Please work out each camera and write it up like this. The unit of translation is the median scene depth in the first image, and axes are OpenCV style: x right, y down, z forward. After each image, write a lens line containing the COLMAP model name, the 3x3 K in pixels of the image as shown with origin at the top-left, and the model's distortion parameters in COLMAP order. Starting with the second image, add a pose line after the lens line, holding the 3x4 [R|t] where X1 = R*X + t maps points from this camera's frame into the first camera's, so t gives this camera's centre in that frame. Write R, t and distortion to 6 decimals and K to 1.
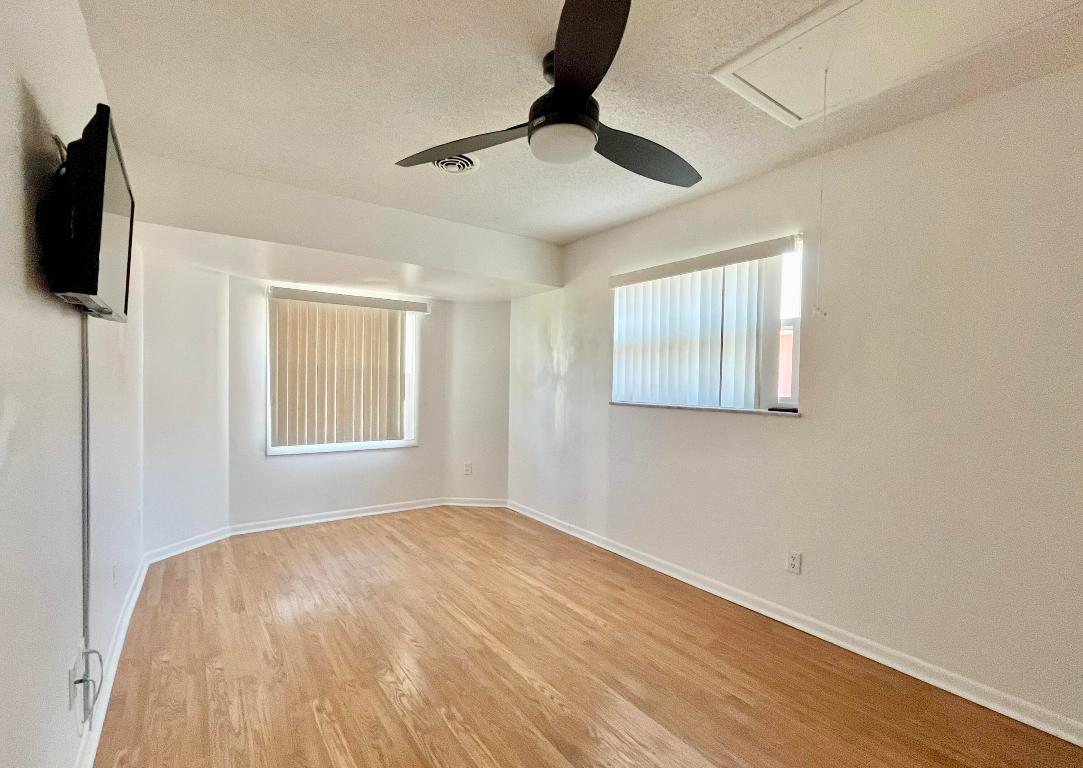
lens RADIAL K [[492.0, 0, 541.9], [0, 492.0, 383.2], [0, 0, 1]] dist [-0.004879, -0.000727]
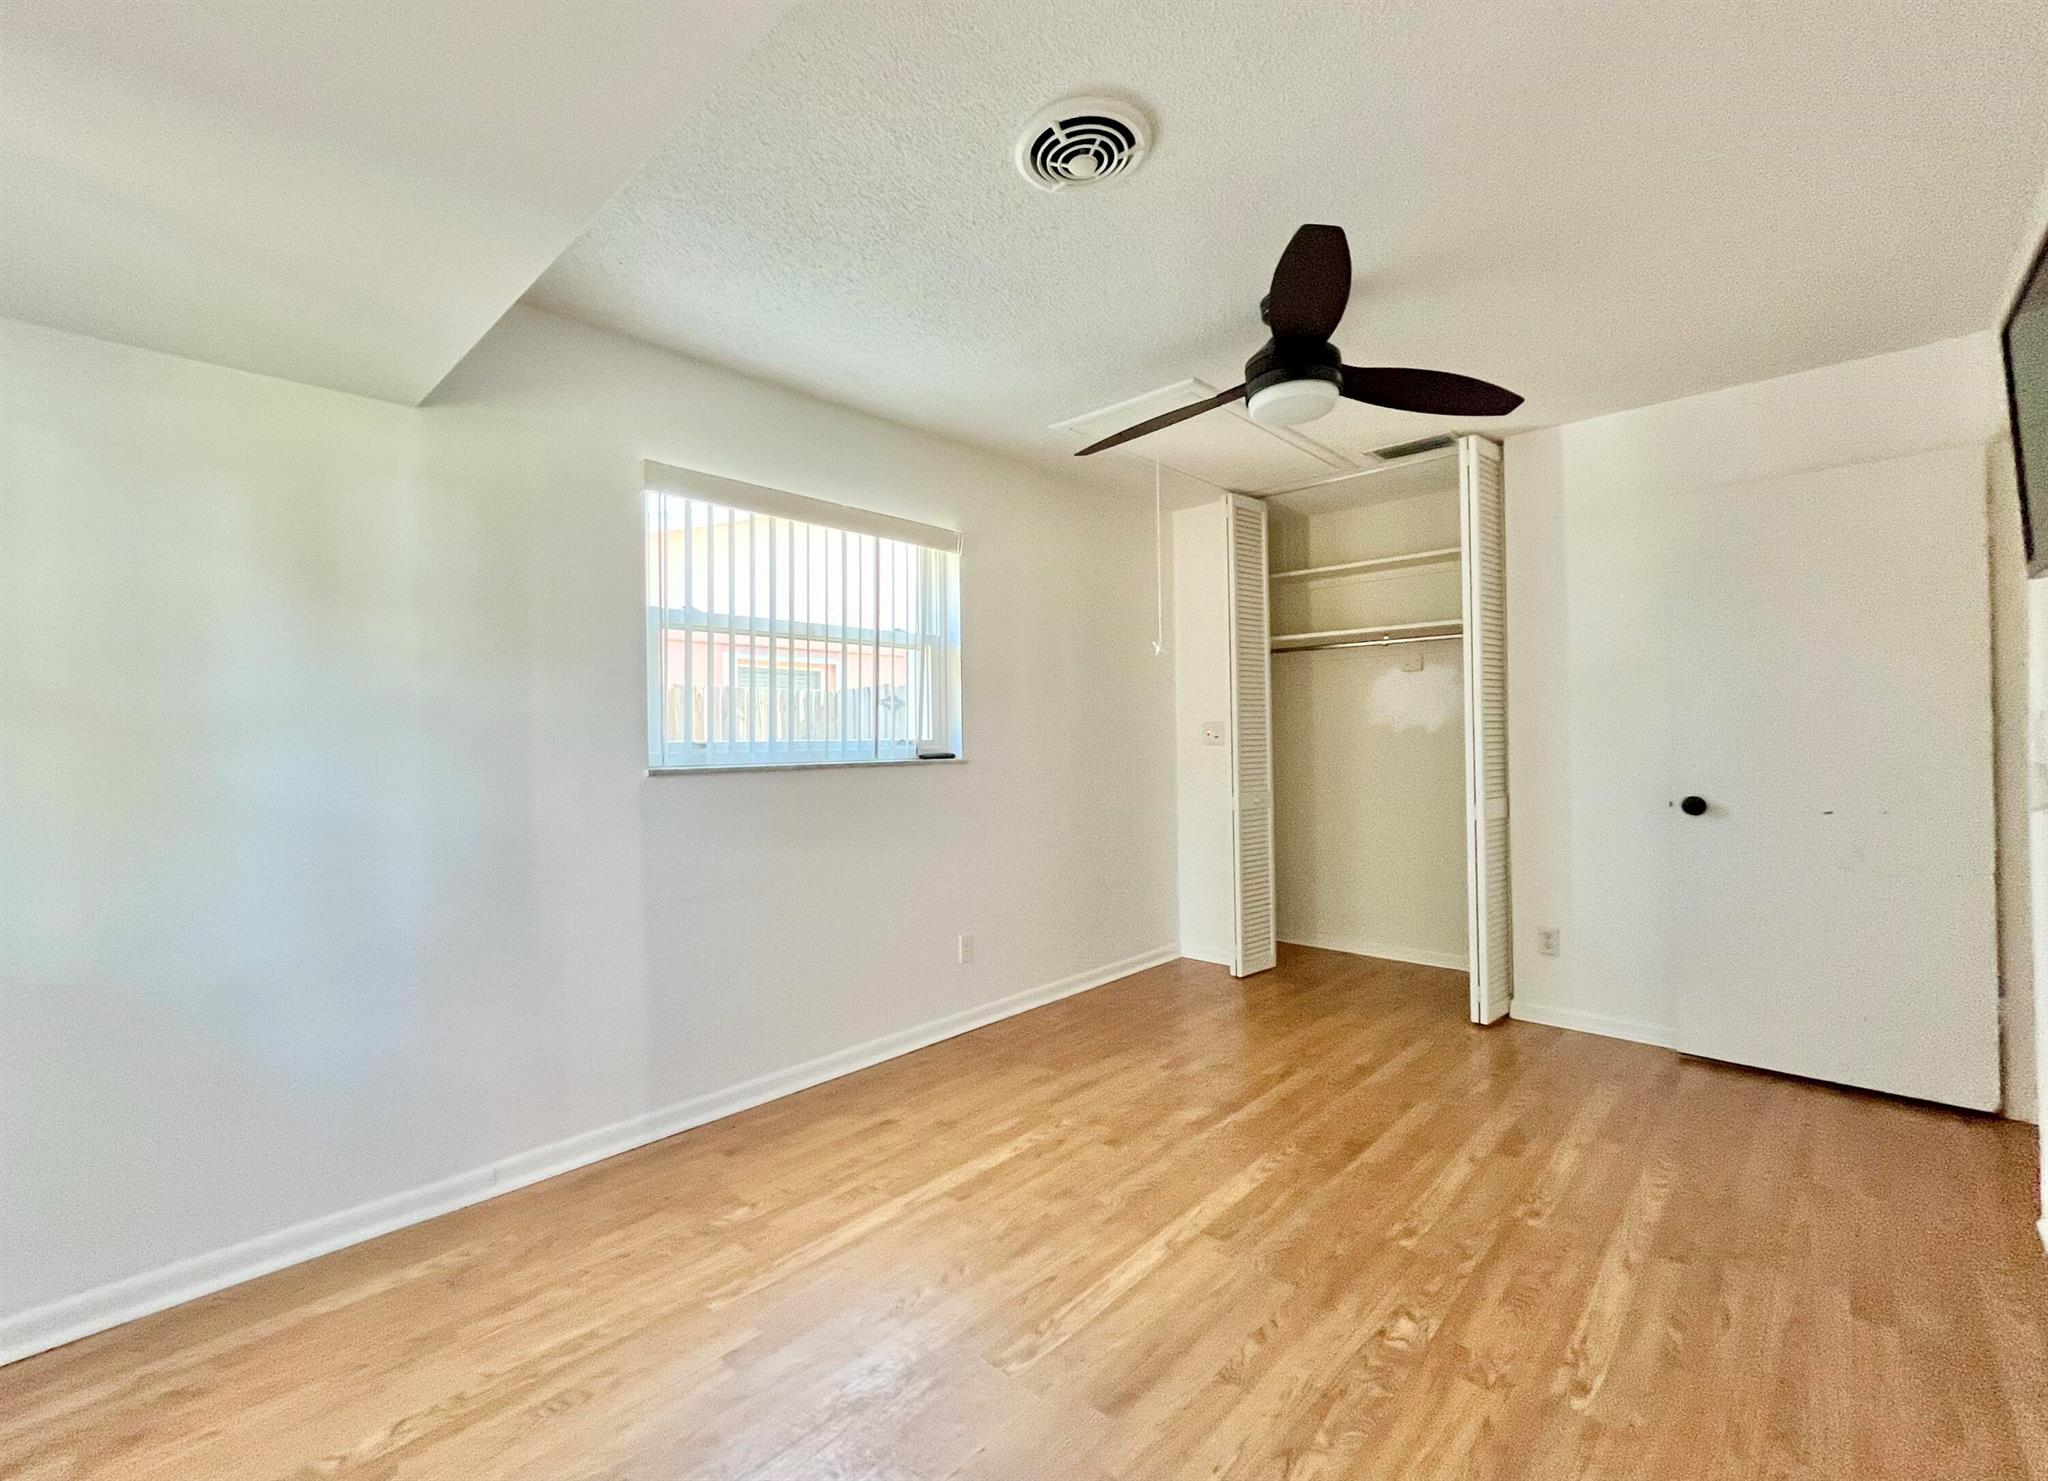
lens RADIAL K [[857.2, 0, 954.2], [0, 857.2, 725.7], [0, 0, 1]] dist [-0.005277, 0.000075]
pose [[-0.147366, -0.000455, 0.989082, -0.812184], [0.013814, 0.999901, 0.002518, 0.004912], [-0.988986, 0.014034, -0.147345, 1.177135]]
